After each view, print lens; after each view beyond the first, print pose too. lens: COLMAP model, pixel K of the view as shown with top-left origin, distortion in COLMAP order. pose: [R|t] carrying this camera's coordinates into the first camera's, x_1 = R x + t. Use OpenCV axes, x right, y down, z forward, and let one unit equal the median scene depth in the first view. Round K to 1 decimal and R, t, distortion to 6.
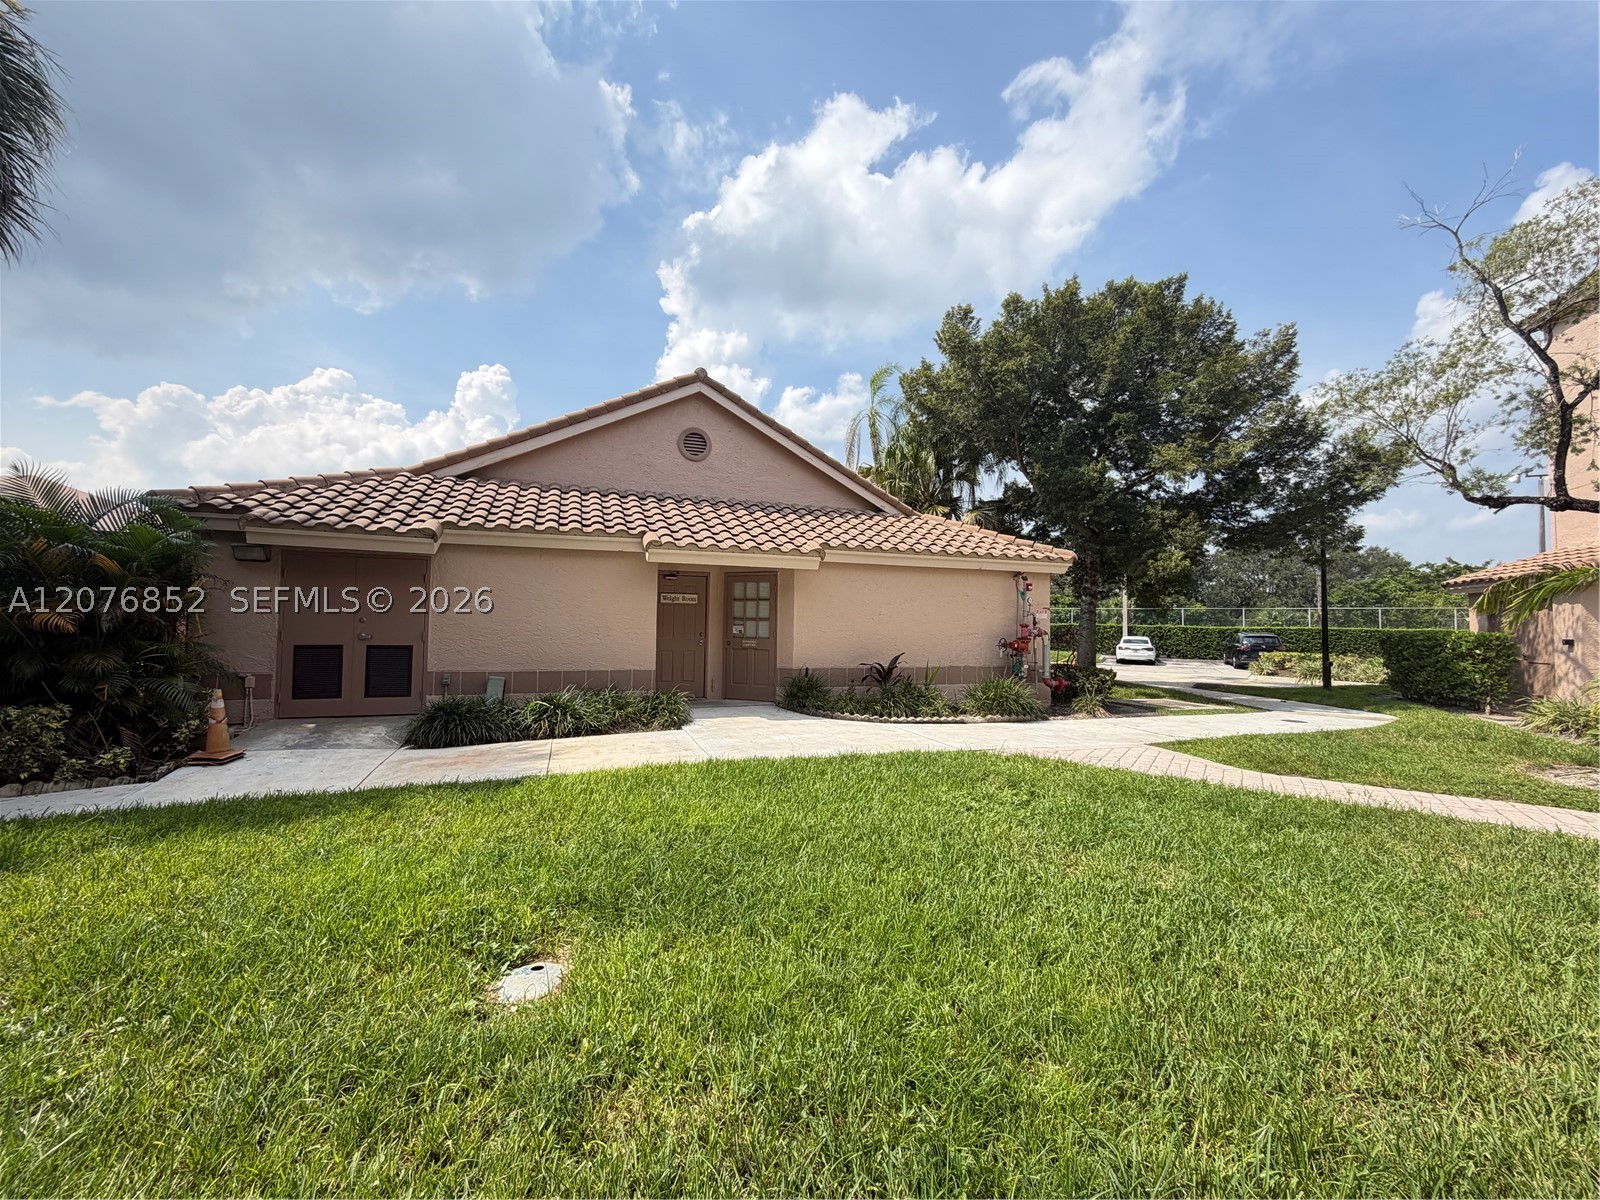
lens RADIAL K [[640.0, 0, 803.5], [0, 640.0, 599.1], [0, 0, 1]] dist [-0.000662, 0.000336]
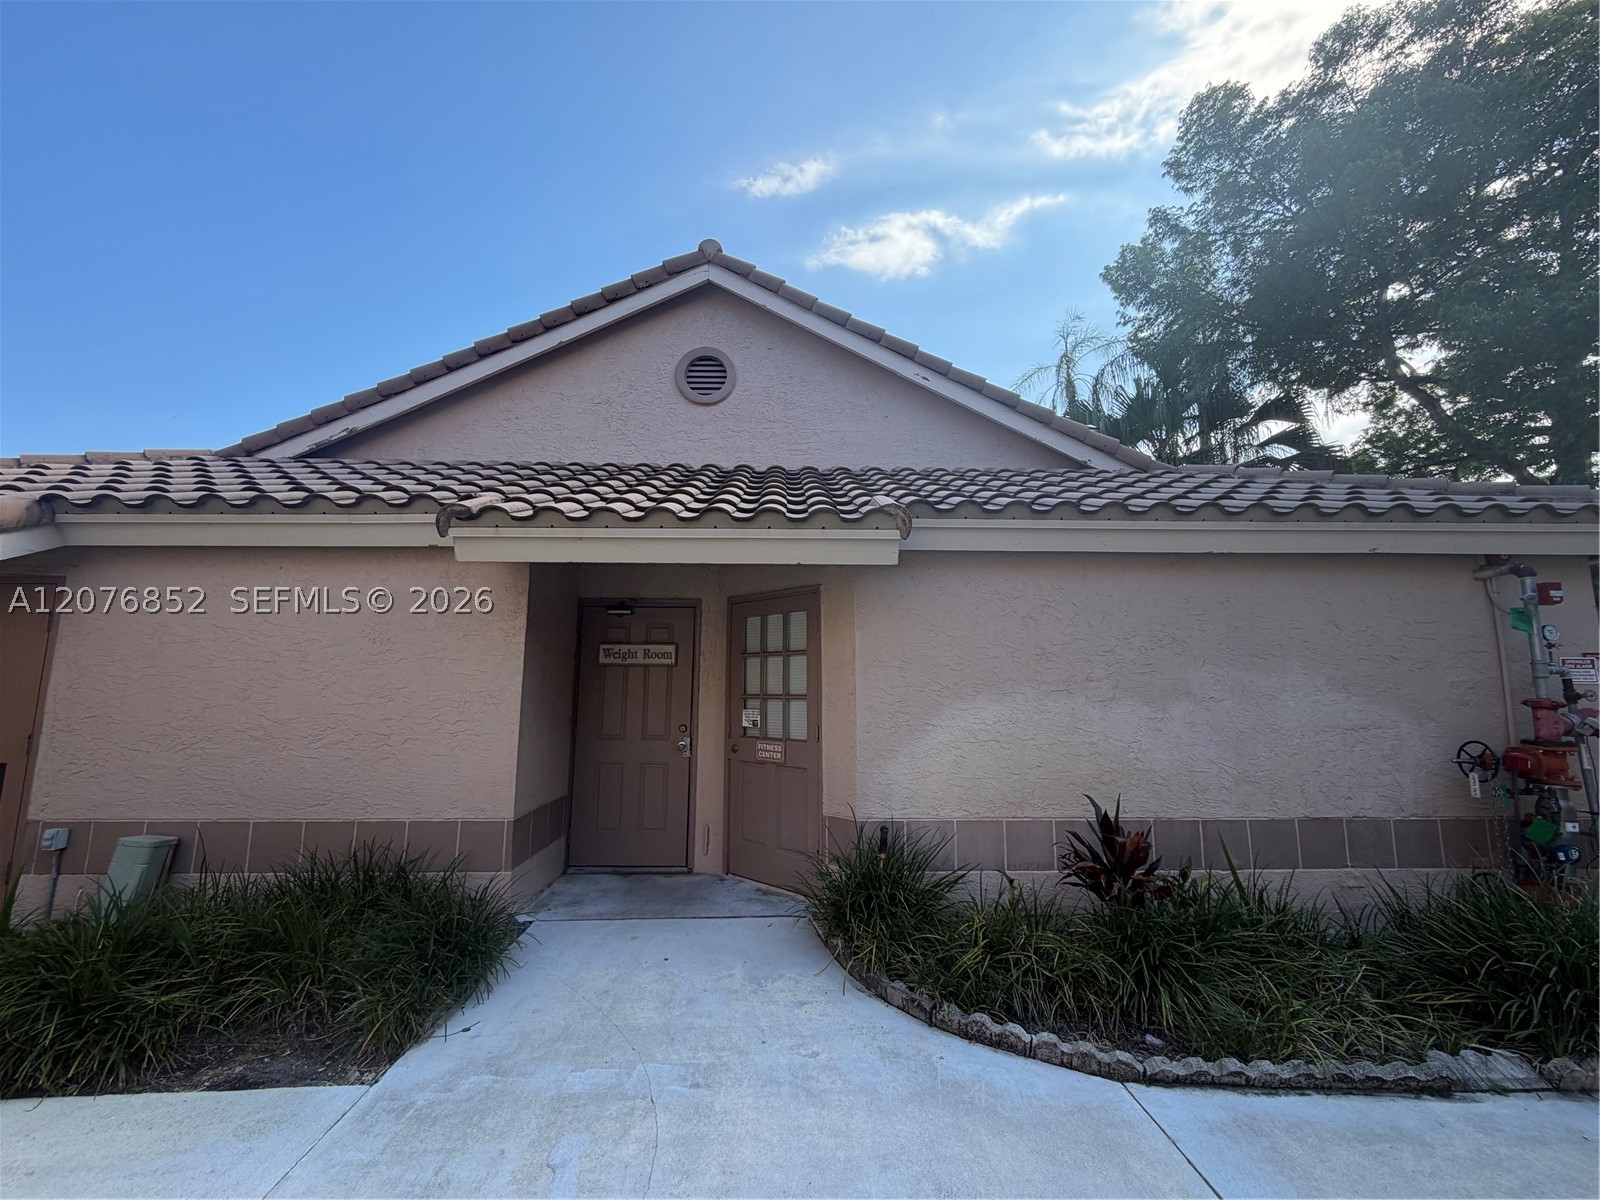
lens RADIAL K [[640.0, 0, 803.5], [0, 640.0, 599.1], [0, 0, 1]] dist [-0.000662, 0.000336]
pose [[0.946957, -0.056538, -0.316348, 0.081805], [0.023300, 0.993891, -0.107882, 0.012967], [0.320515, 0.094789, 0.942489, 0.569738]]
